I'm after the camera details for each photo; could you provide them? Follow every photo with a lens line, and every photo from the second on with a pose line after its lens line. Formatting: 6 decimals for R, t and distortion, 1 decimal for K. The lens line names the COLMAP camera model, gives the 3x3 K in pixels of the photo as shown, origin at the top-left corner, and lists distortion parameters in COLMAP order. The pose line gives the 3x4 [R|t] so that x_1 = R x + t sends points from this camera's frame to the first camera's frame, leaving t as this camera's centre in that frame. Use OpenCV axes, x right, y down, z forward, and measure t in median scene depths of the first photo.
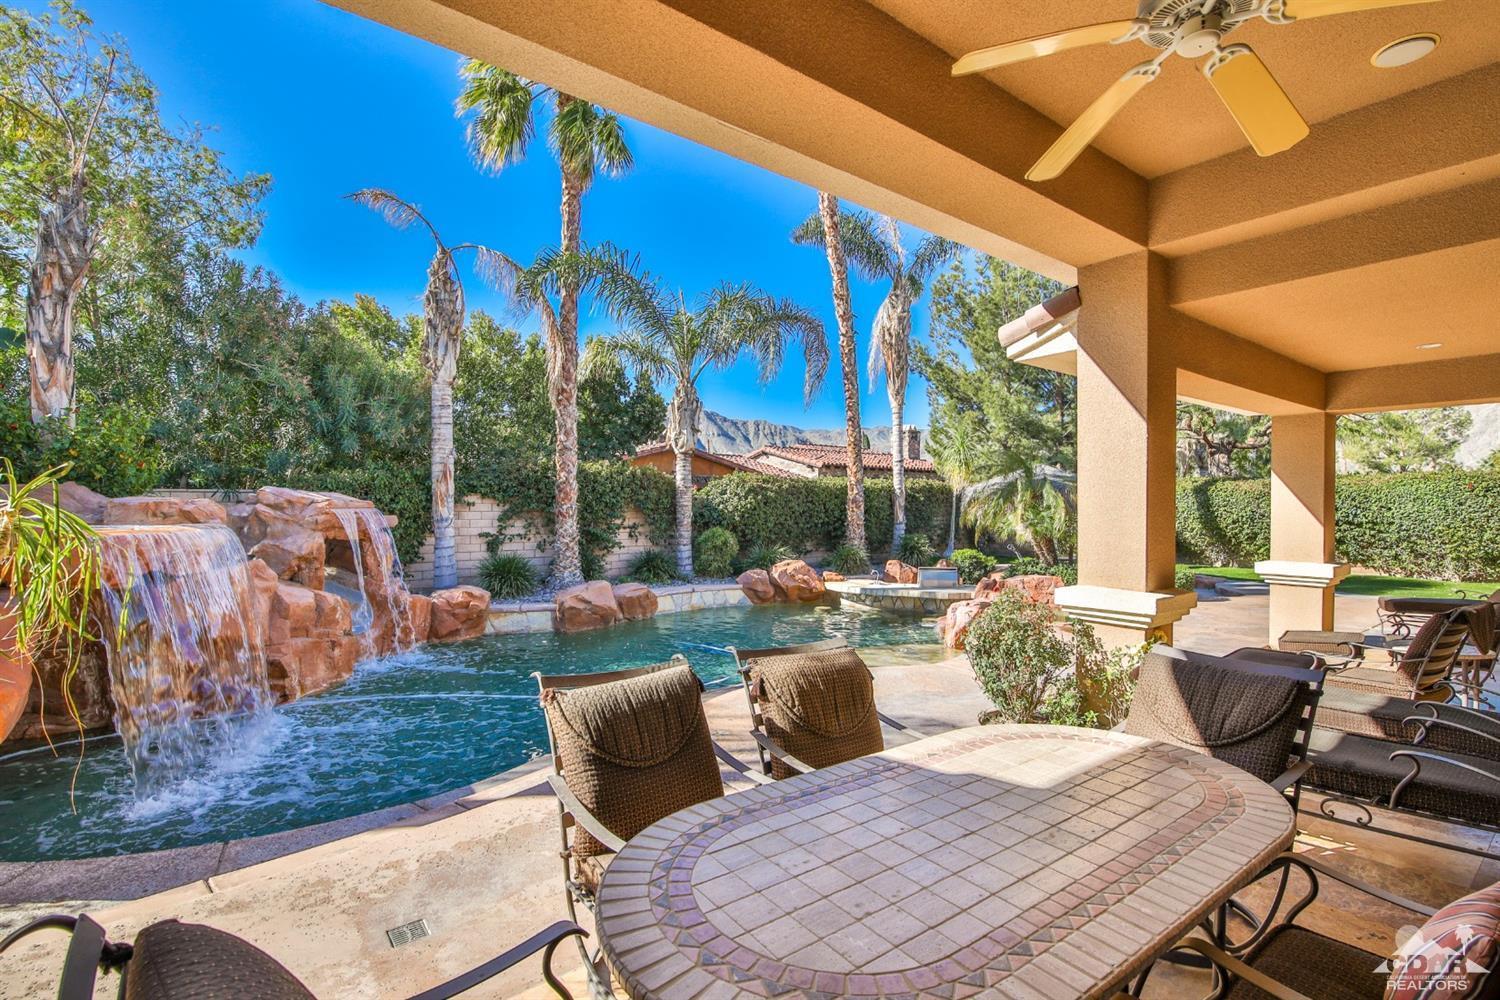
lens RADIAL K [[689.8, 0, 755.1], [0, 689.8, 510.4], [0, 0, 1]] dist [-0.005333, -0.000514]
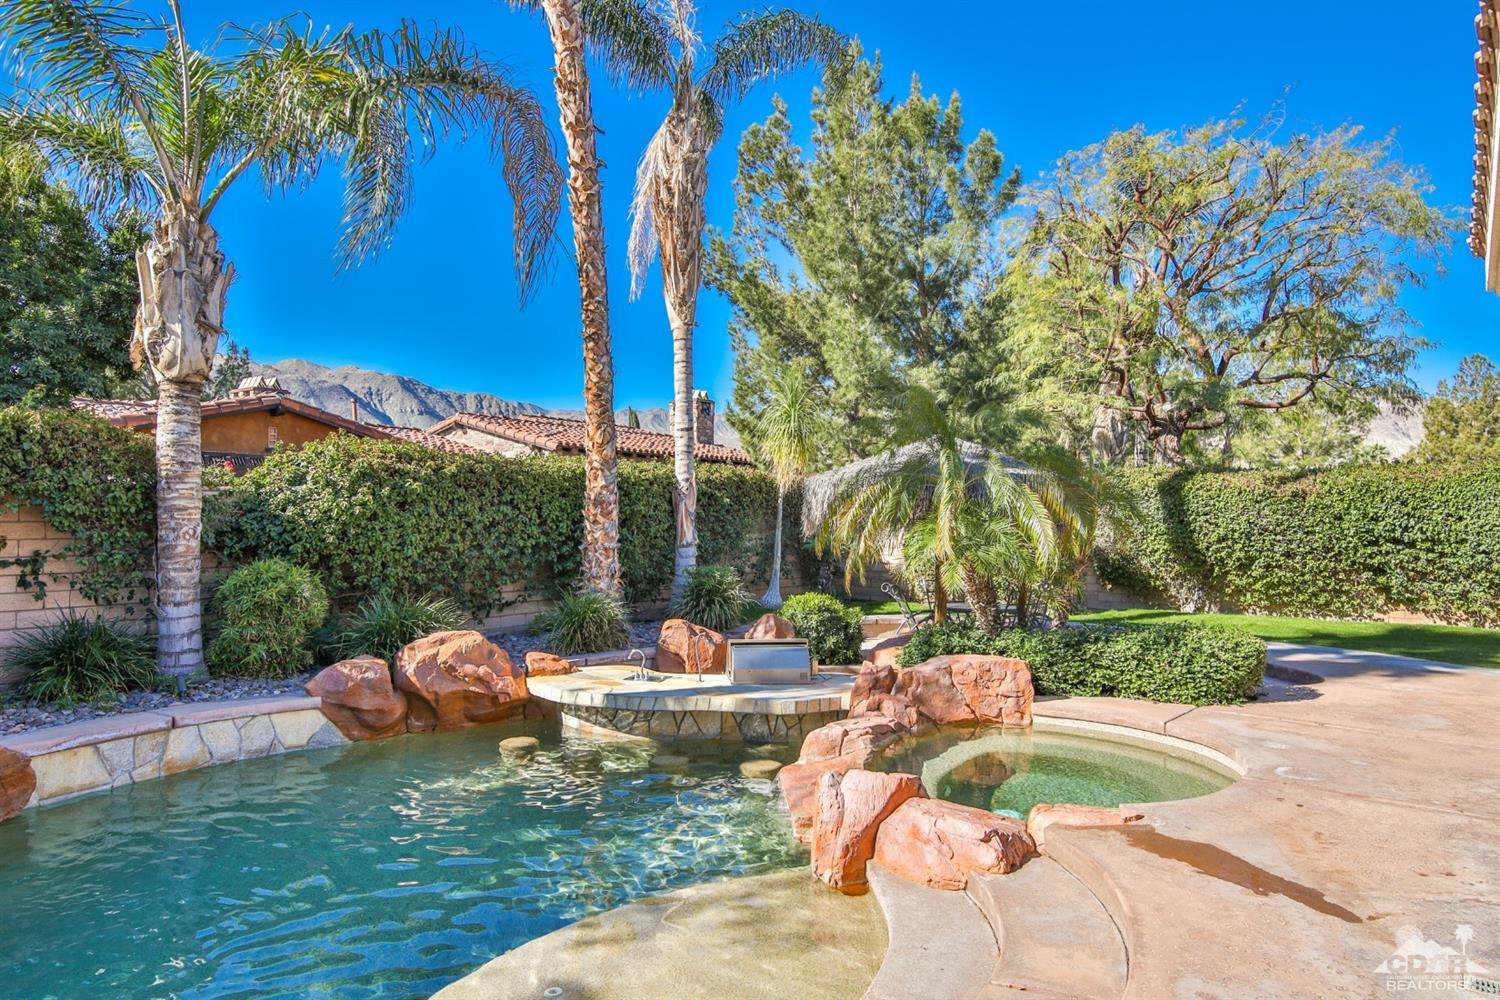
lens RADIAL K [[946.9, 0, 751.8], [0, 946.9, 511.9], [0, 0, 1]] dist [0.008748, 0.001094]
pose [[0.960794, 0.003027, 0.277246, 0.061752], [0.000369, 0.999926, -0.012198, 0.002138], [-0.277262, 0.011822, 0.960722, 0.318473]]
